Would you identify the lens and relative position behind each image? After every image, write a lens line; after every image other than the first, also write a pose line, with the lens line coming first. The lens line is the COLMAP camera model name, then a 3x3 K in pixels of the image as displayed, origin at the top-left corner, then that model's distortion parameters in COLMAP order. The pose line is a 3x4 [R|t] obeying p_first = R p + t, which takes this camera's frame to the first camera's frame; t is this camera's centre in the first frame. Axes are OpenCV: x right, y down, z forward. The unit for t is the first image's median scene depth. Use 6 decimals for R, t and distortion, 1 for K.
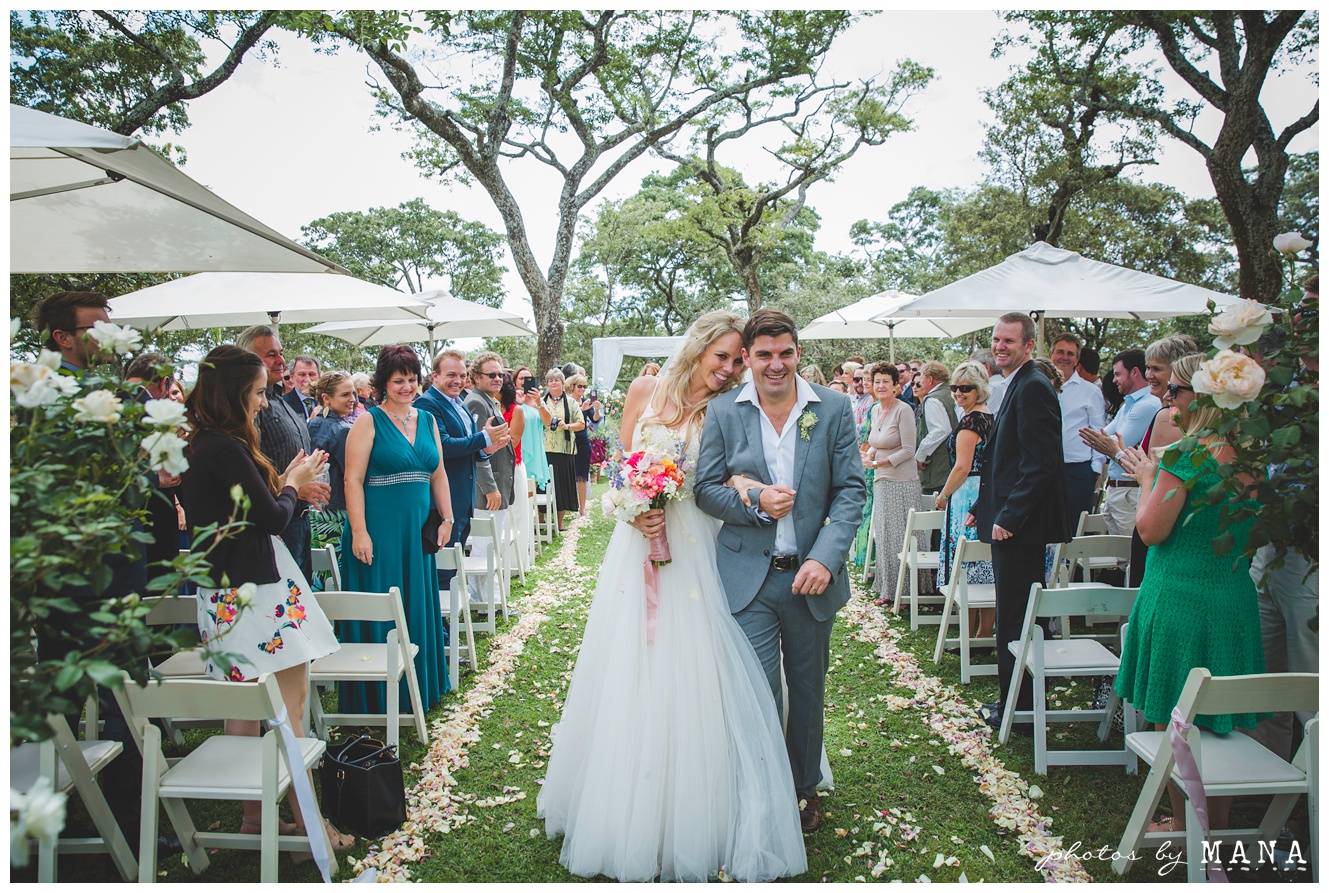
lens RADIAL K [[1025.5, 0, 671.1], [0, 1025.5, 414.3], [0, 0, 1]] dist [-0.084000, 0.001330]
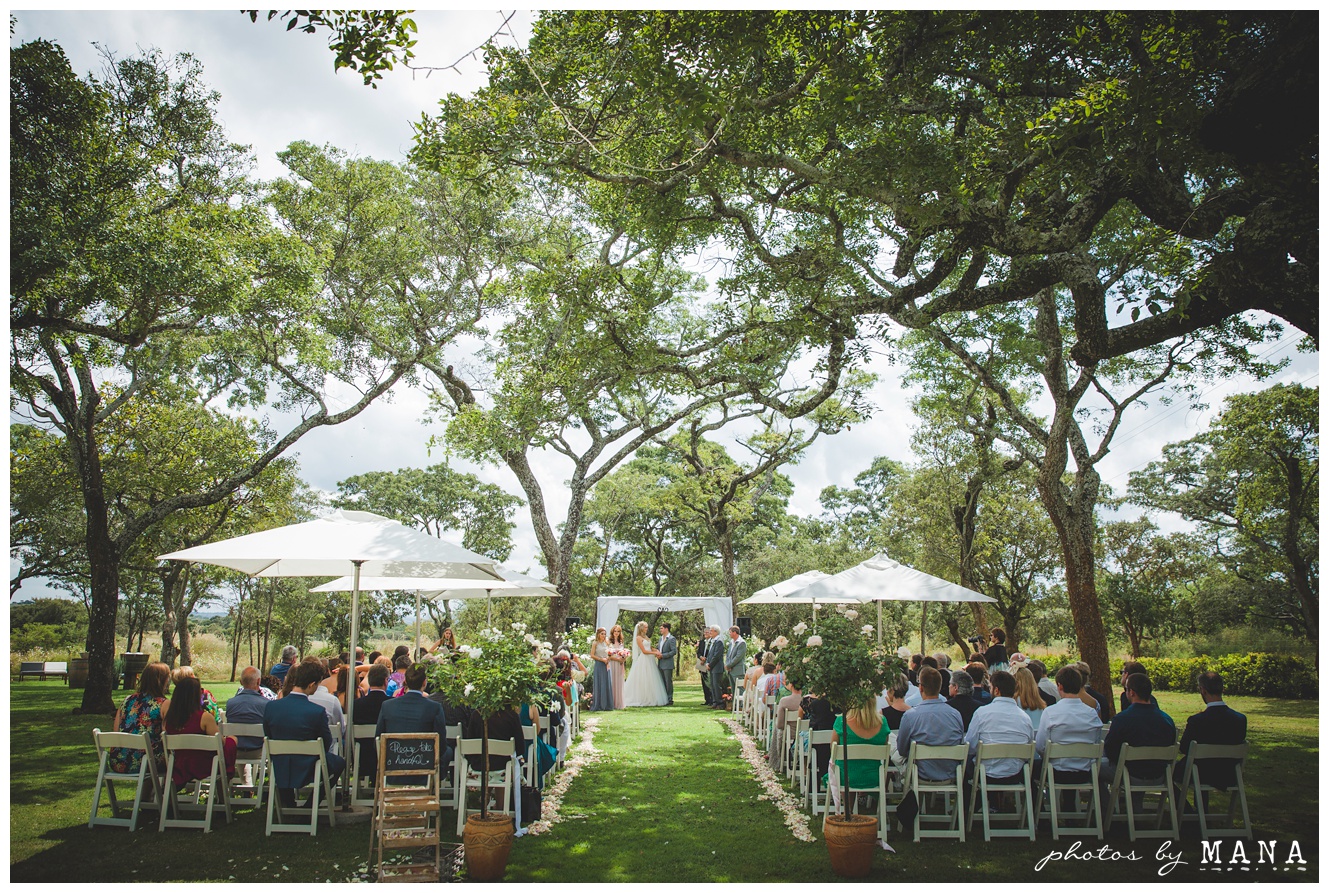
lens RADIAL K [[1025.5, 0, 671.1], [0, 1025.5, 414.3], [0, 0, 1]] dist [-0.084000, 0.001330]
pose [[0.999676, 0.024363, 0.007413, 0.001241], [-0.021934, 0.971655, -0.235382, 0.002522], [-0.012937, 0.235143, 0.971875, -0.191854]]
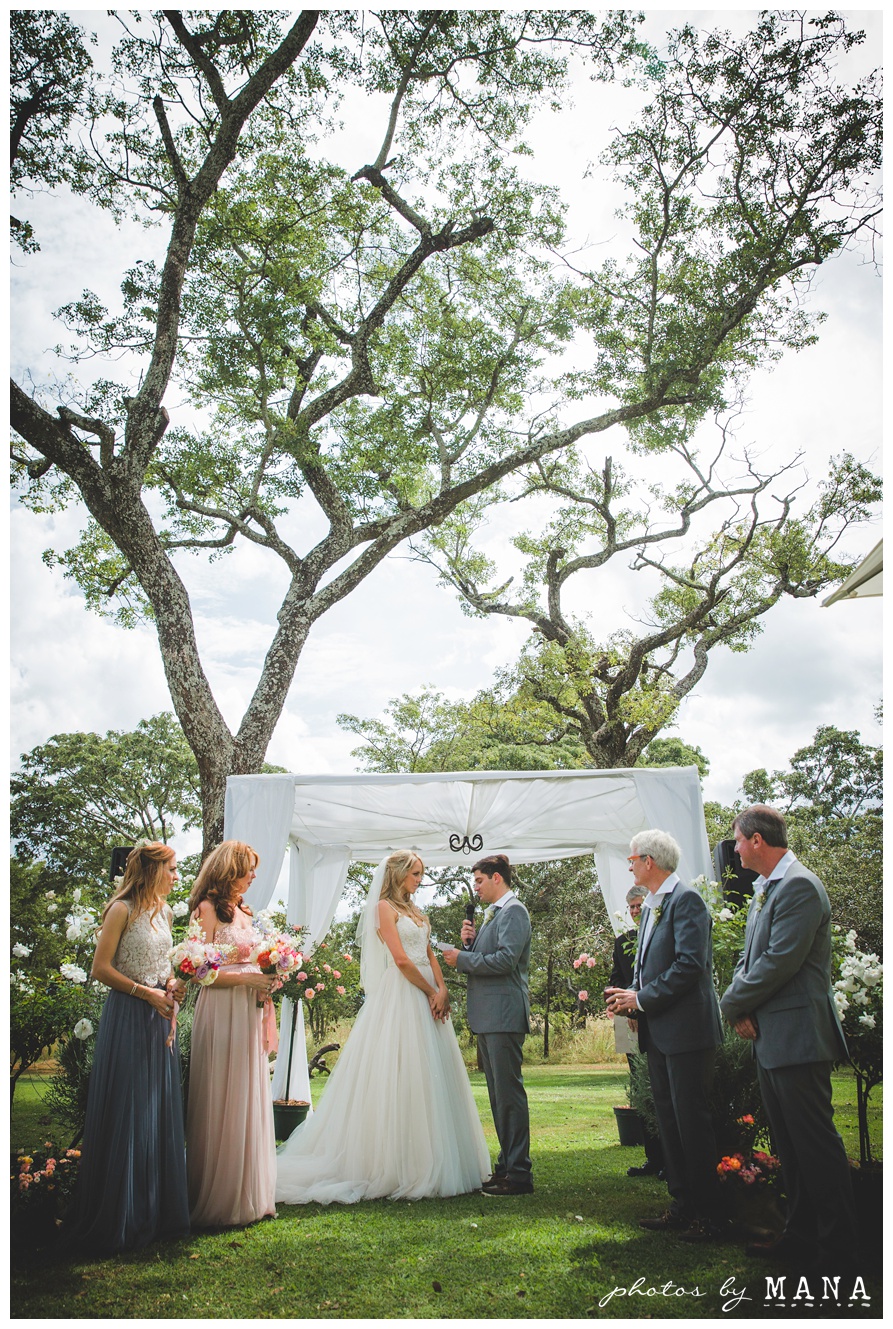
lens RADIAL K [[1025.5, 0, 445.1], [0, 1025.5, 623.5], [0, 0, 1]] dist [-0.084000, 0.001330]
pose [[0.996772, -0.012214, -0.079356, 0.020276], [-0.018937, 0.924714, -0.380191, 0.008724], [0.078025, 0.380467, 0.921497, 0.388679]]
